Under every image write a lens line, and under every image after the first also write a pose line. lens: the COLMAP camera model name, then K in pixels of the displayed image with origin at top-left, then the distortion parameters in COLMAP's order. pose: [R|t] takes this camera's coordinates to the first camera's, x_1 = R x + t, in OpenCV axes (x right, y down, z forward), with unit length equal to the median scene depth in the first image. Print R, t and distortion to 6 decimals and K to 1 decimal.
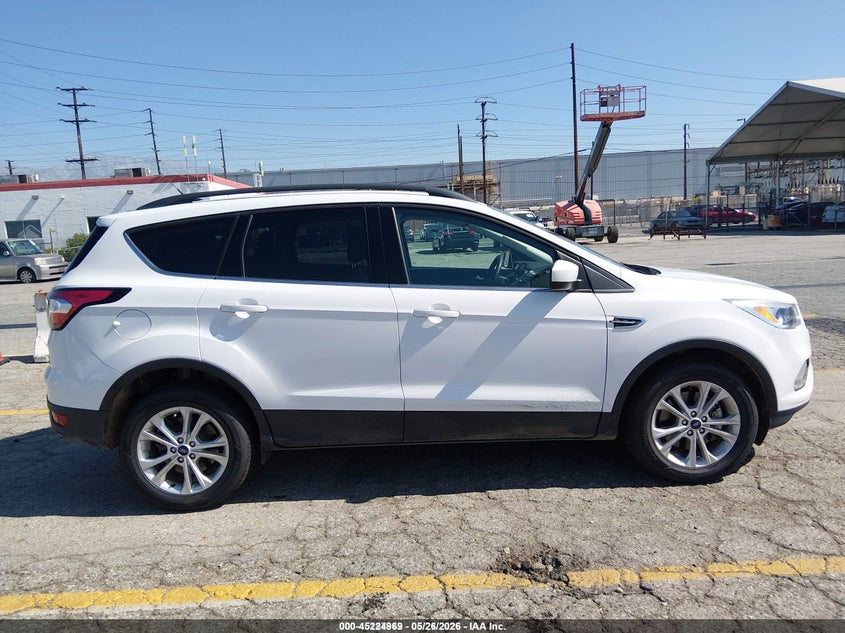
lens RADIAL K [[661.3, 0, 422.5], [0, 661.3, 316.5], [0, 0, 1]] dist [0.118616, -0.208210]
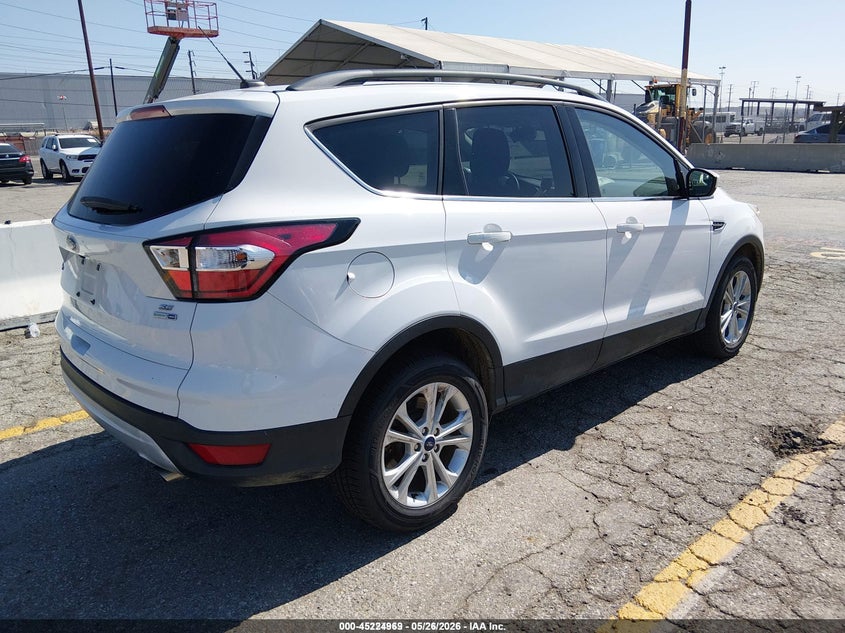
lens RADIAL K [[661.3, 0, 422.5], [0, 661.3, 316.5], [0, 0, 1]] dist [0.118616, -0.208210]
pose [[0.733688, -0.149568, 0.662821, -0.816888], [0.085322, 0.988031, 0.128509, -0.026129], [-0.674109, -0.037732, 0.737668, 0.491414]]
